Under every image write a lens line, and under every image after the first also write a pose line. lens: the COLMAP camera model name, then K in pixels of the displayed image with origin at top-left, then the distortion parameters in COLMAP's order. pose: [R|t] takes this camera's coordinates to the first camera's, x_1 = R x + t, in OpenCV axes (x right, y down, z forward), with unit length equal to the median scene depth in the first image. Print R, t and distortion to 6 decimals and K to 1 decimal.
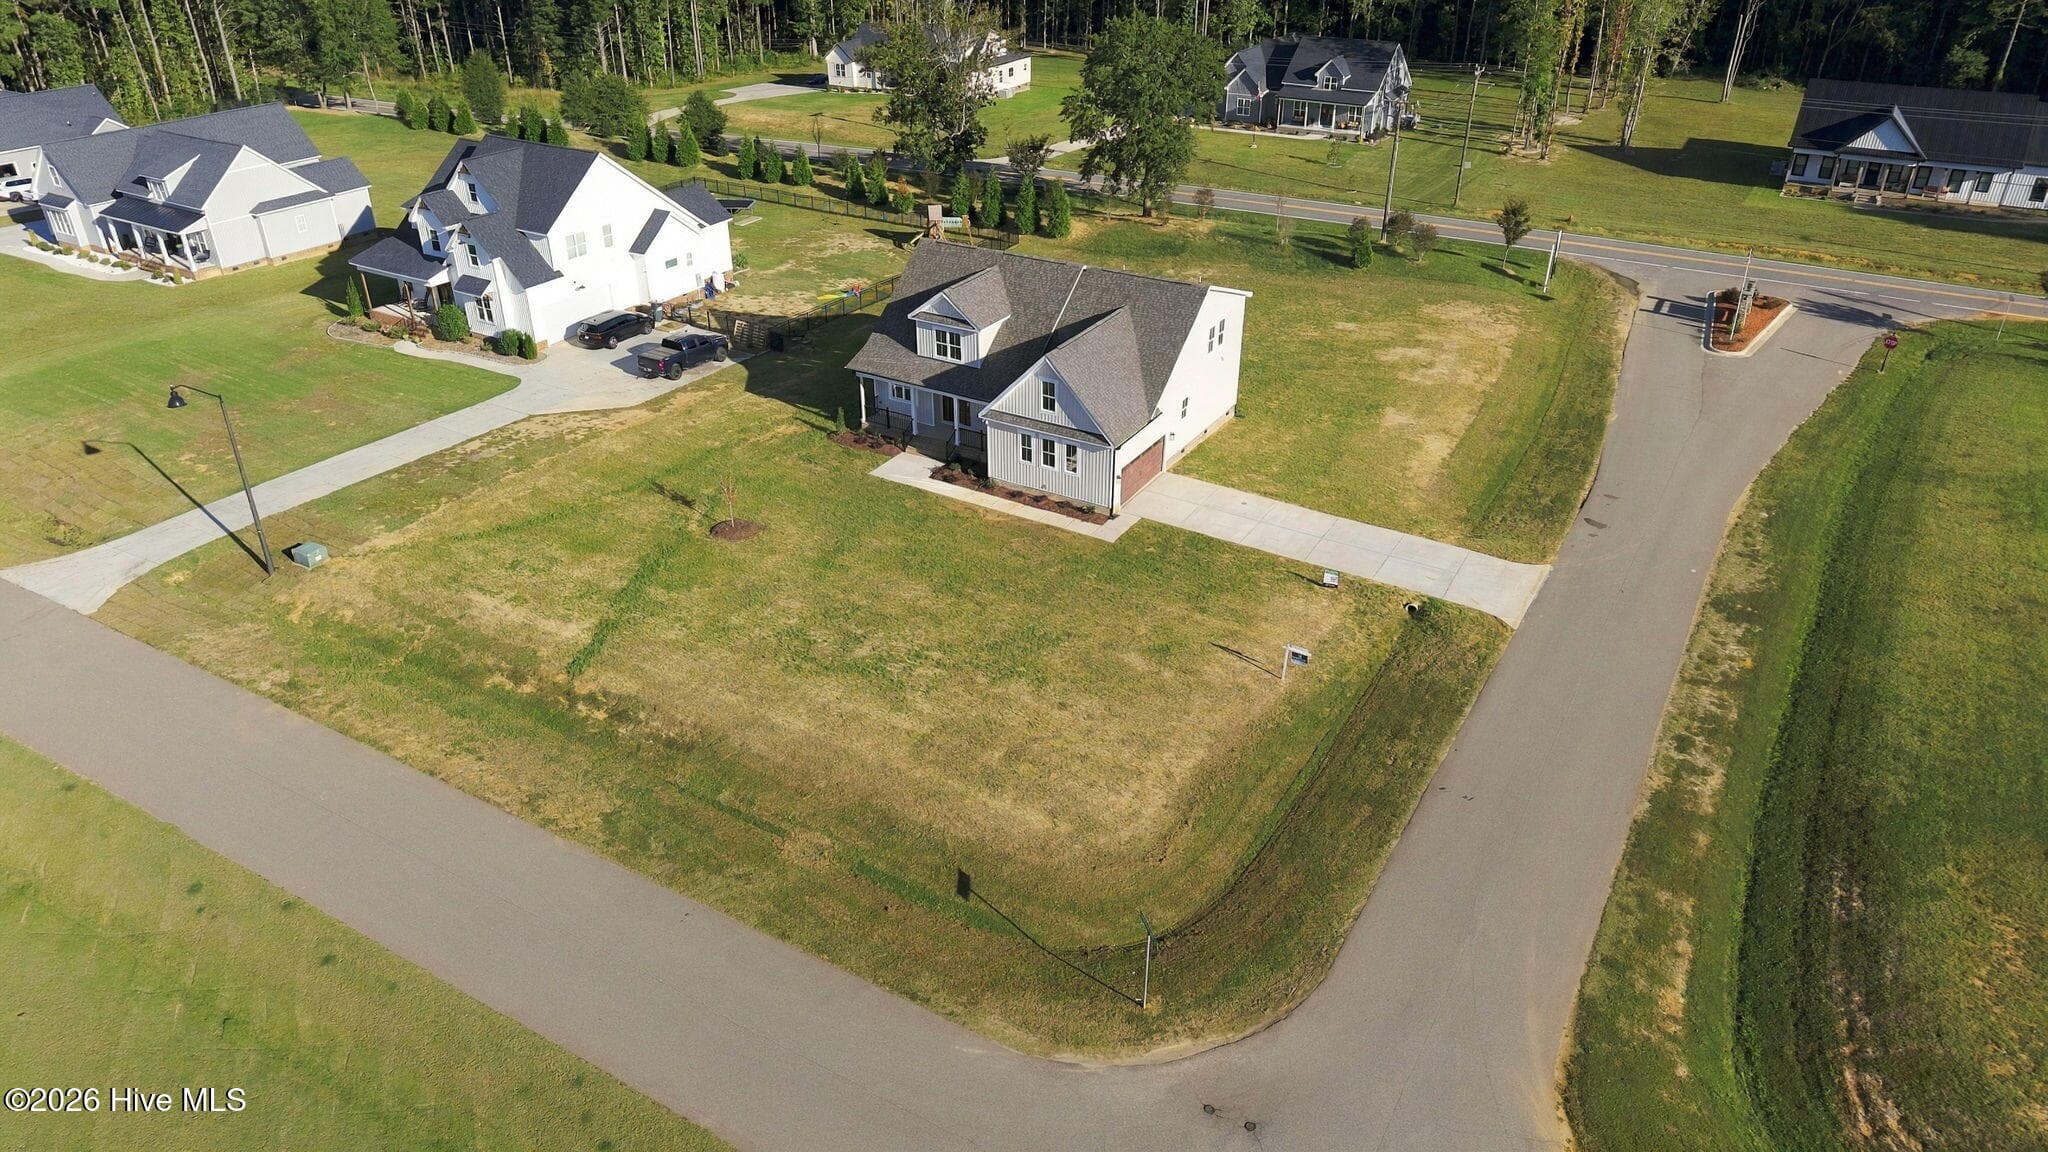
lens RADIAL K [[1362.6, 0, 1036.3], [0, 1362.6, 587.2], [0, 0, 1]] dist [0.026712, -0.022618]
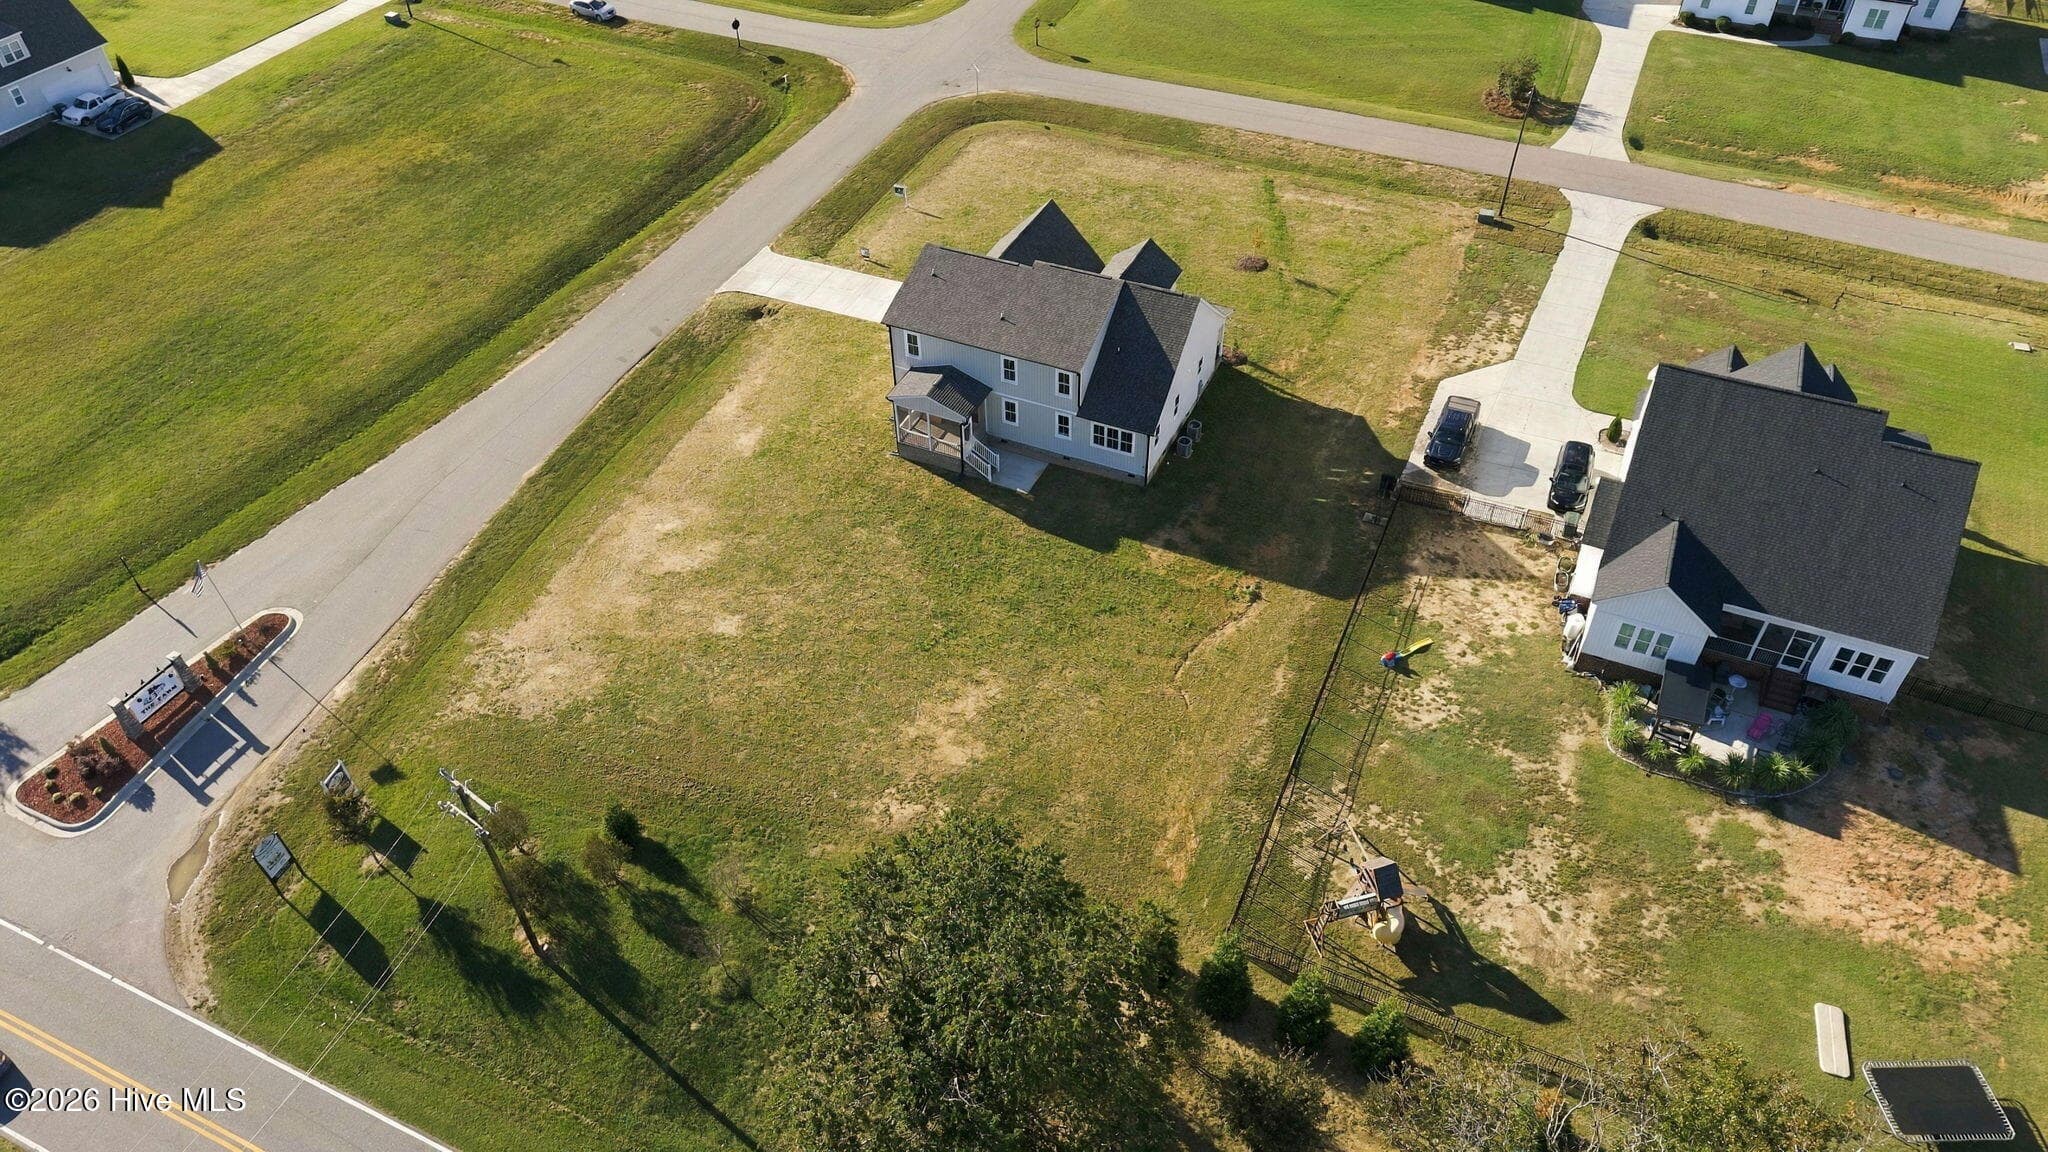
lens RADIAL K [[1362.6, 0, 1017.1], [0, 1362.6, 584.2], [0, 0, 1]] dist [0.026712, -0.022618]
pose [[-0.995494, 0.072473, -0.061149, 0.136559], [-0.037359, 0.292953, 0.955397, -1.212366], [0.087154, 0.953376, -0.288925, 1.551849]]
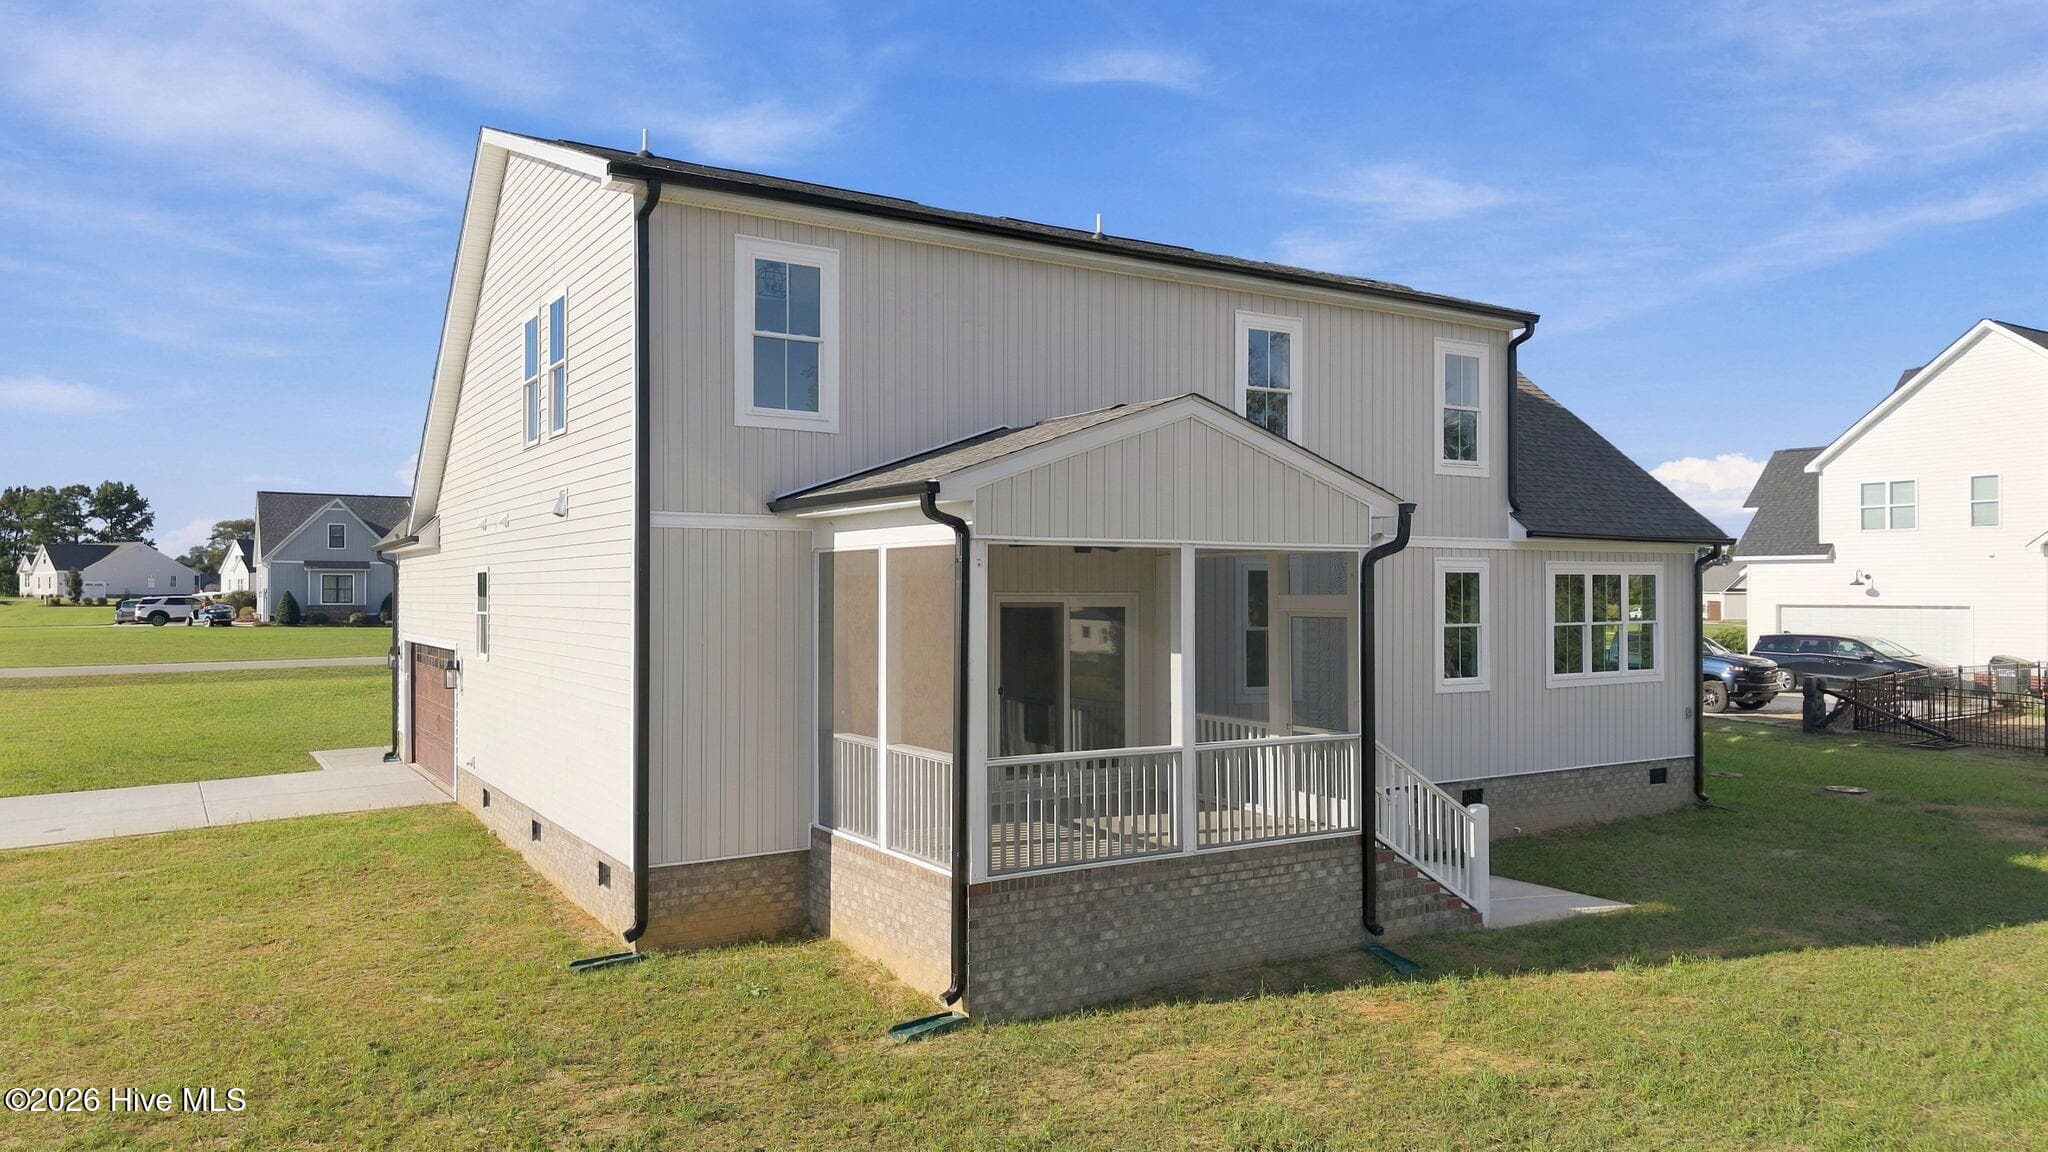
lens RADIAL K [[1362.6, 0, 1030.3], [0, 1362.6, 580.4], [0, 0, 1]] dist [0.026712, -0.022618]
pose [[-0.462848, -0.010706, -0.886373, 0.287384], [-0.443705, 0.868444, 0.221205, -0.235908], [0.767397, 0.495672, -0.406708, 1.156299]]
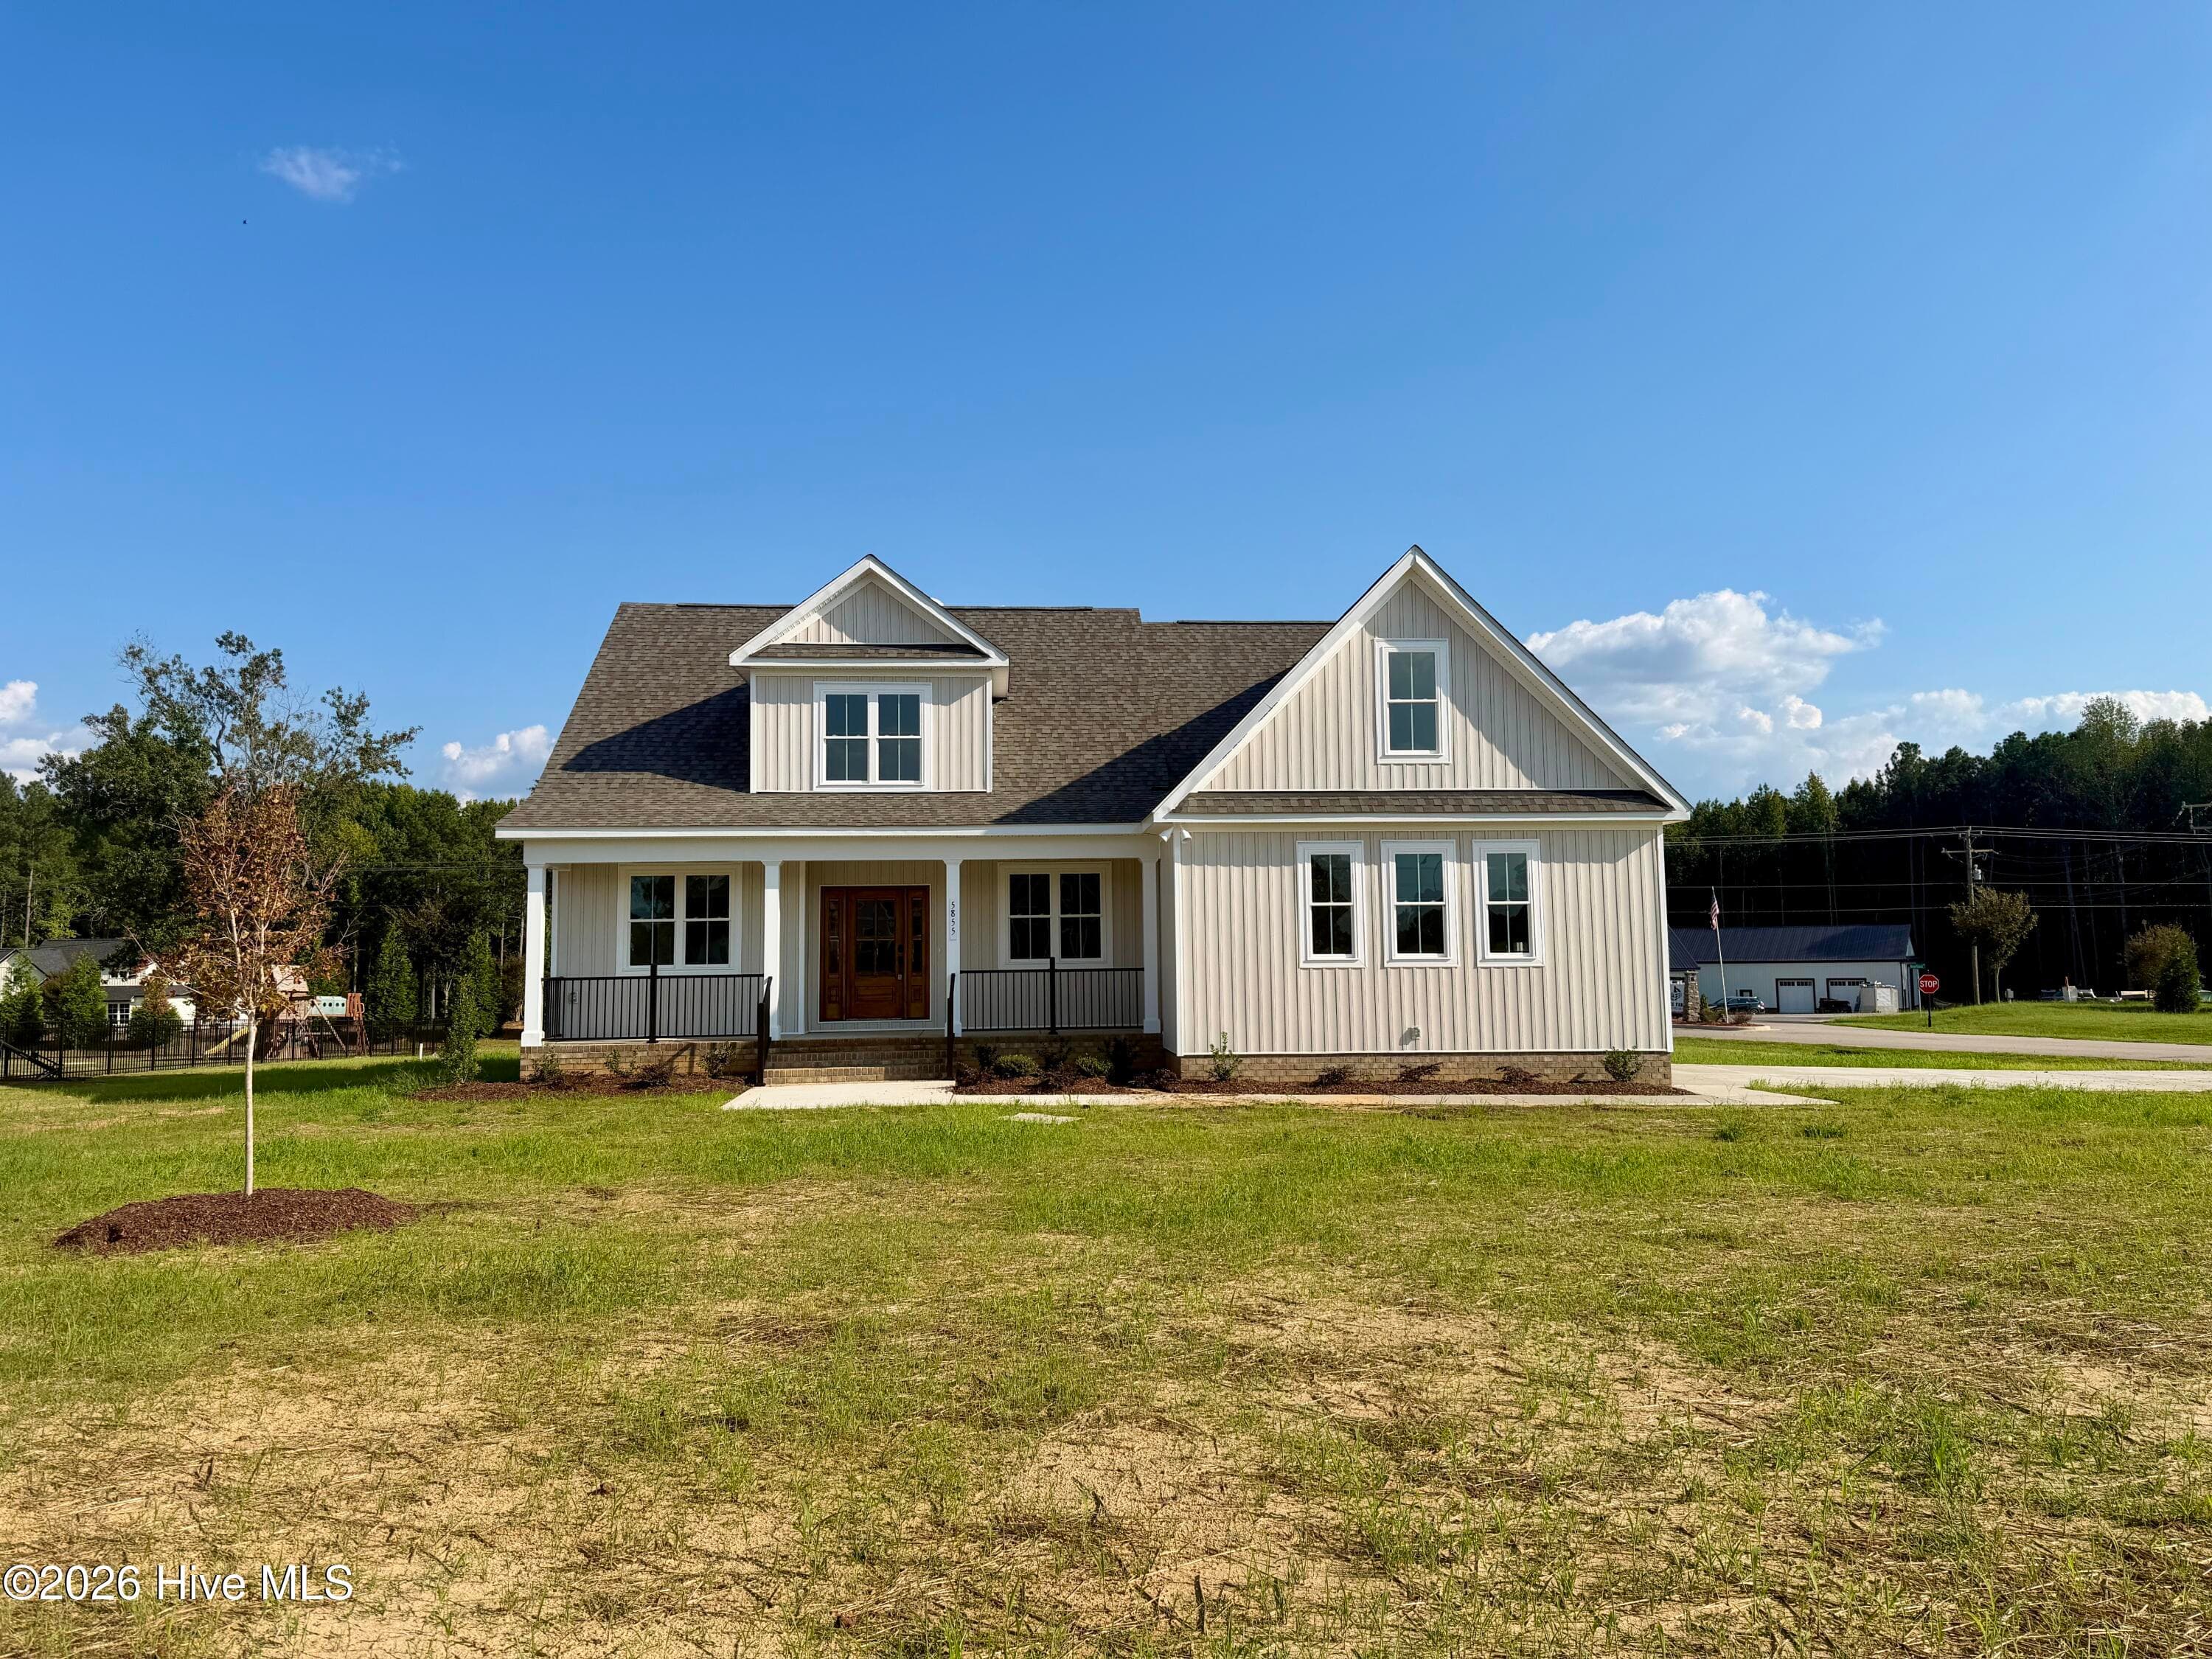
lens RADIAL K [[1548.8, 0, 1102.0], [0, 1548.8, 817.6], [0, 0, 1]] dist [0.029790, -0.029166]
pose [[0.835502, 0.043228, 0.547784, -0.209660], [0.285482, 0.817647, -0.499953, 0.029275], [-0.469506, 0.574094, 0.670806, 0.730700]]
